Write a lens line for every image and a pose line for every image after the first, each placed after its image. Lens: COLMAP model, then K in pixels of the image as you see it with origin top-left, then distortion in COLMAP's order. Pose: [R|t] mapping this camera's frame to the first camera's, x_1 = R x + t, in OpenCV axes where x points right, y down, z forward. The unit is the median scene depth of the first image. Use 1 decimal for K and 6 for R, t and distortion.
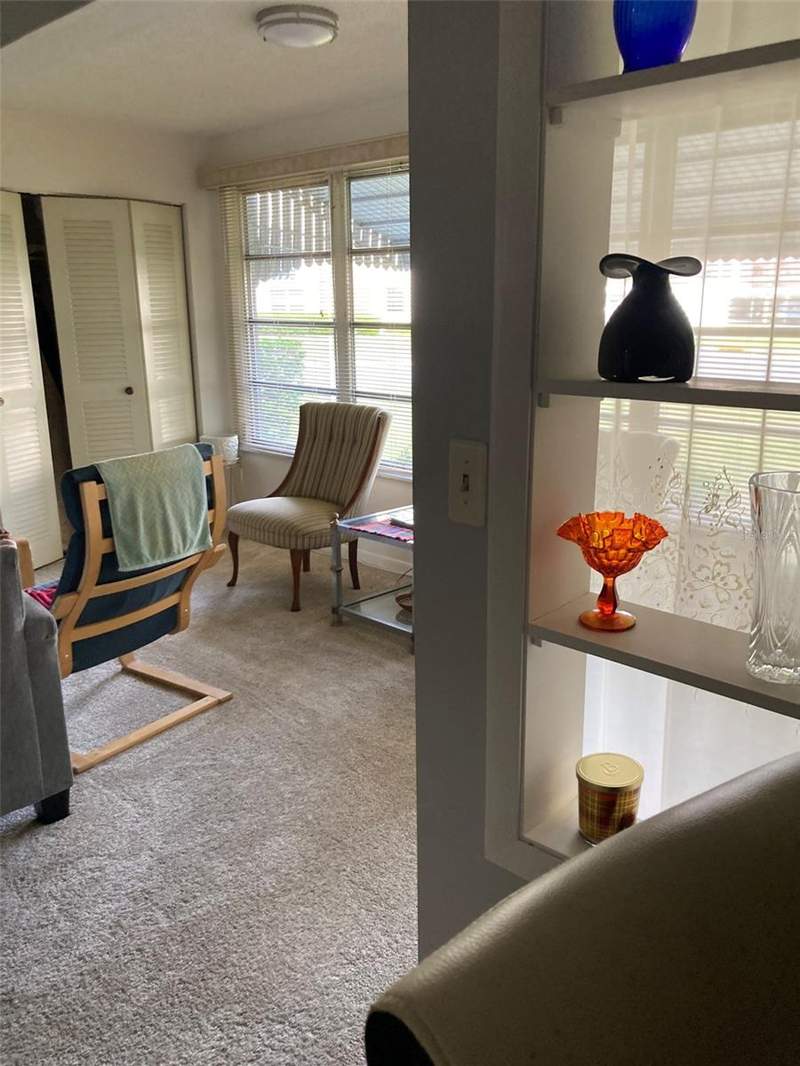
lens RADIAL K [[872.4, 0, 400.0], [0, 872.4, 533.0], [0, 0, 1]] dist [0.010534, -0.001726]
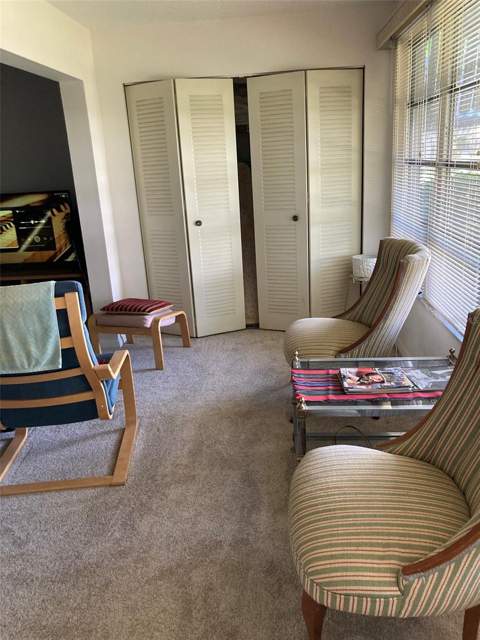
lens RADIAL K [[523.8, 0, 240.0], [0, 523.8, 320.0], [0, 0, 1]] dist [0.010534, -0.001726]
pose [[0.631658, 0.197112, -0.749770, 0.359282], [-0.144367, 0.980127, 0.136048, -0.139524], [0.761687, 0.022306, 0.647562, 0.547070]]
